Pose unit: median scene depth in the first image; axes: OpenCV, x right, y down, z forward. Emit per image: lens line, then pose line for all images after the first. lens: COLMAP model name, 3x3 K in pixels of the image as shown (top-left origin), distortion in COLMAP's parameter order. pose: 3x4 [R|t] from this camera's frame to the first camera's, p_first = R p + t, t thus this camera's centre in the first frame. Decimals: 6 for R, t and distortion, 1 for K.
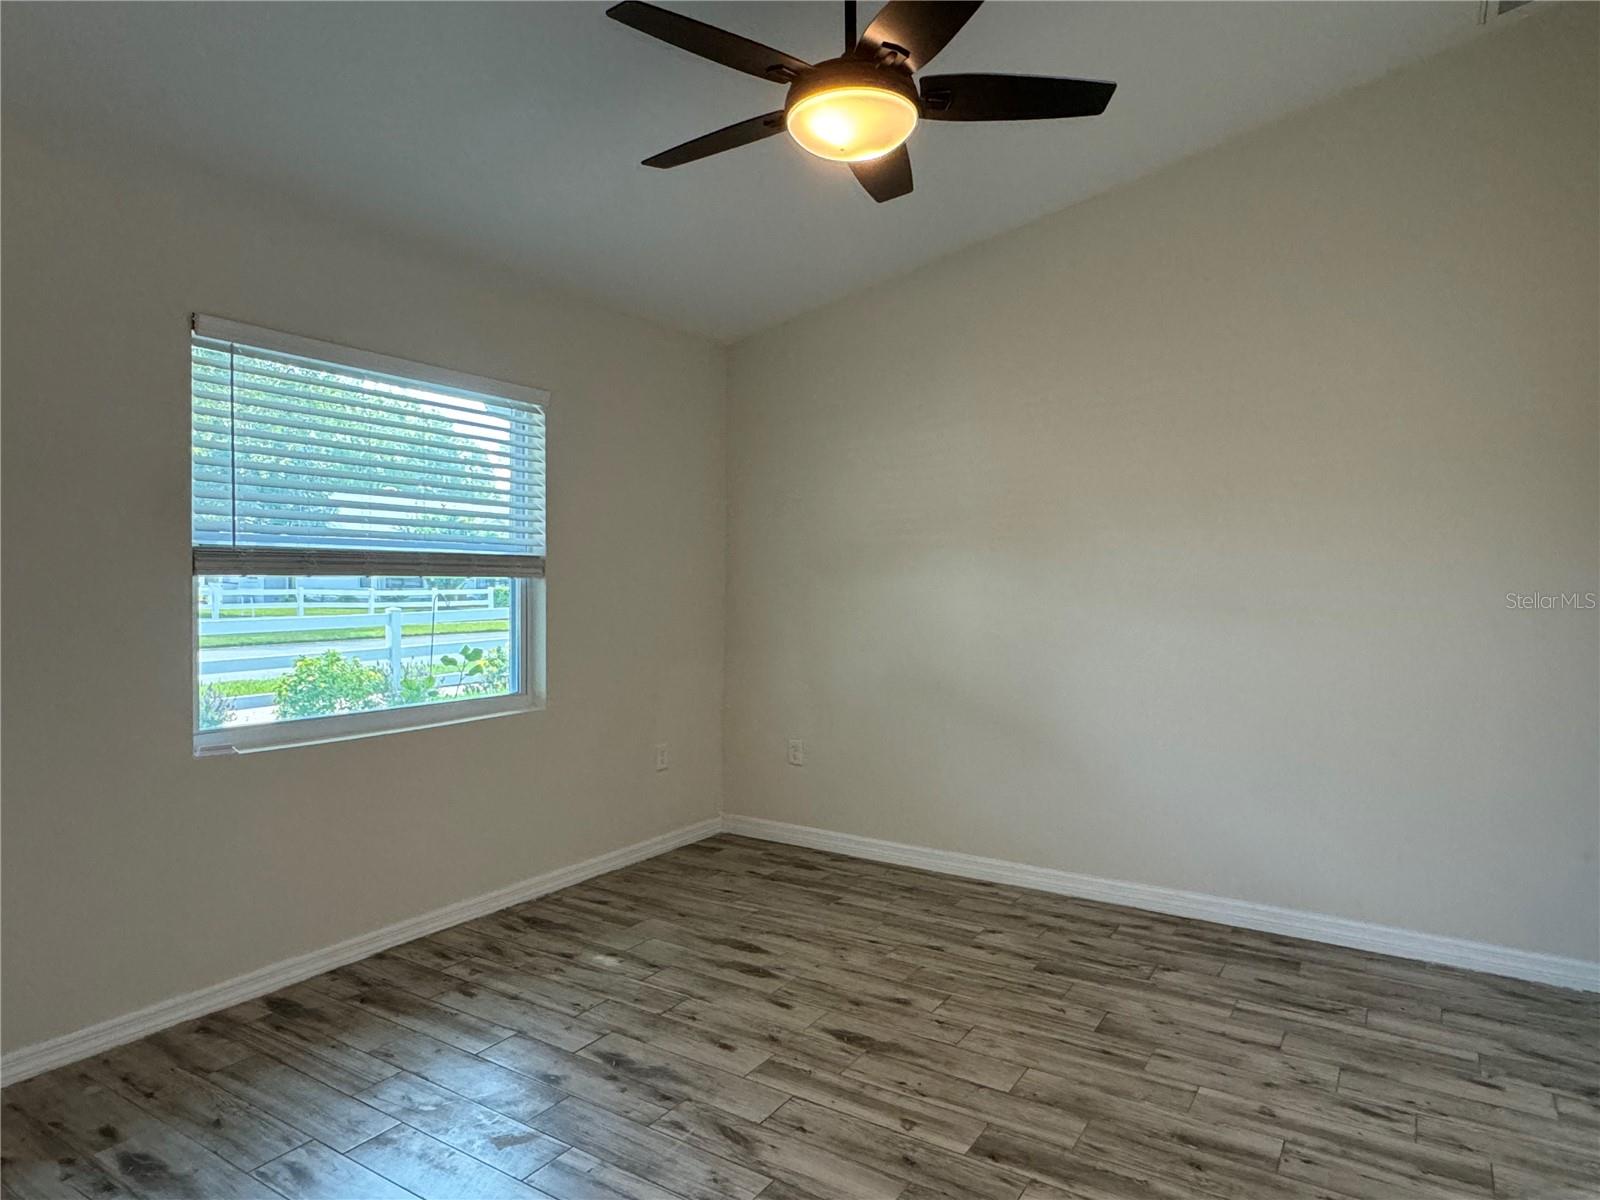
lens RADIAL K [[988.7, 0, 793.4], [0, 988.7, 585.4], [0, 0, 1]] dist [-0.001024, -0.000438]
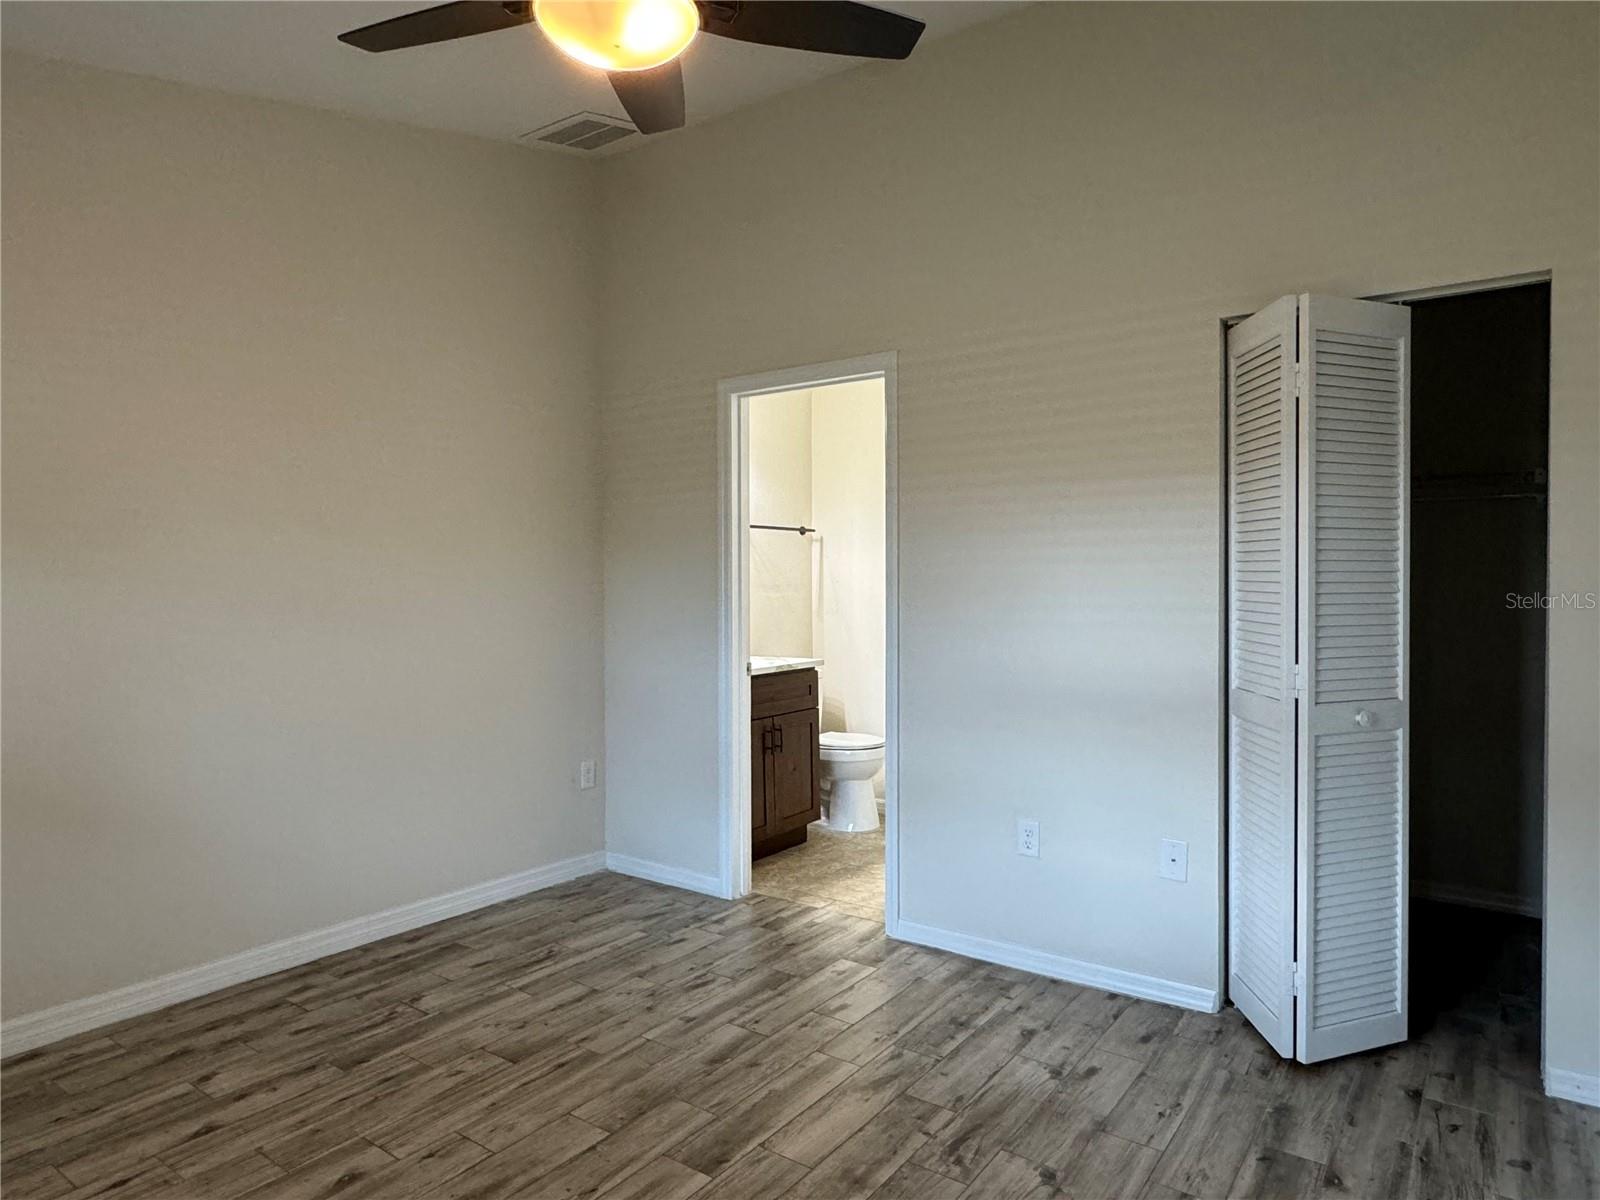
lens RADIAL K [[988.7, 0, 803.9], [0, 988.7, 598.7], [0, 0, 1]] dist [-0.001024, -0.000438]
pose [[0.049680, -0.024059, 0.998475, -0.526481], [0.010086, 0.999671, 0.023586, -0.007544], [-0.998714, 0.008899, 0.049907, 0.586113]]
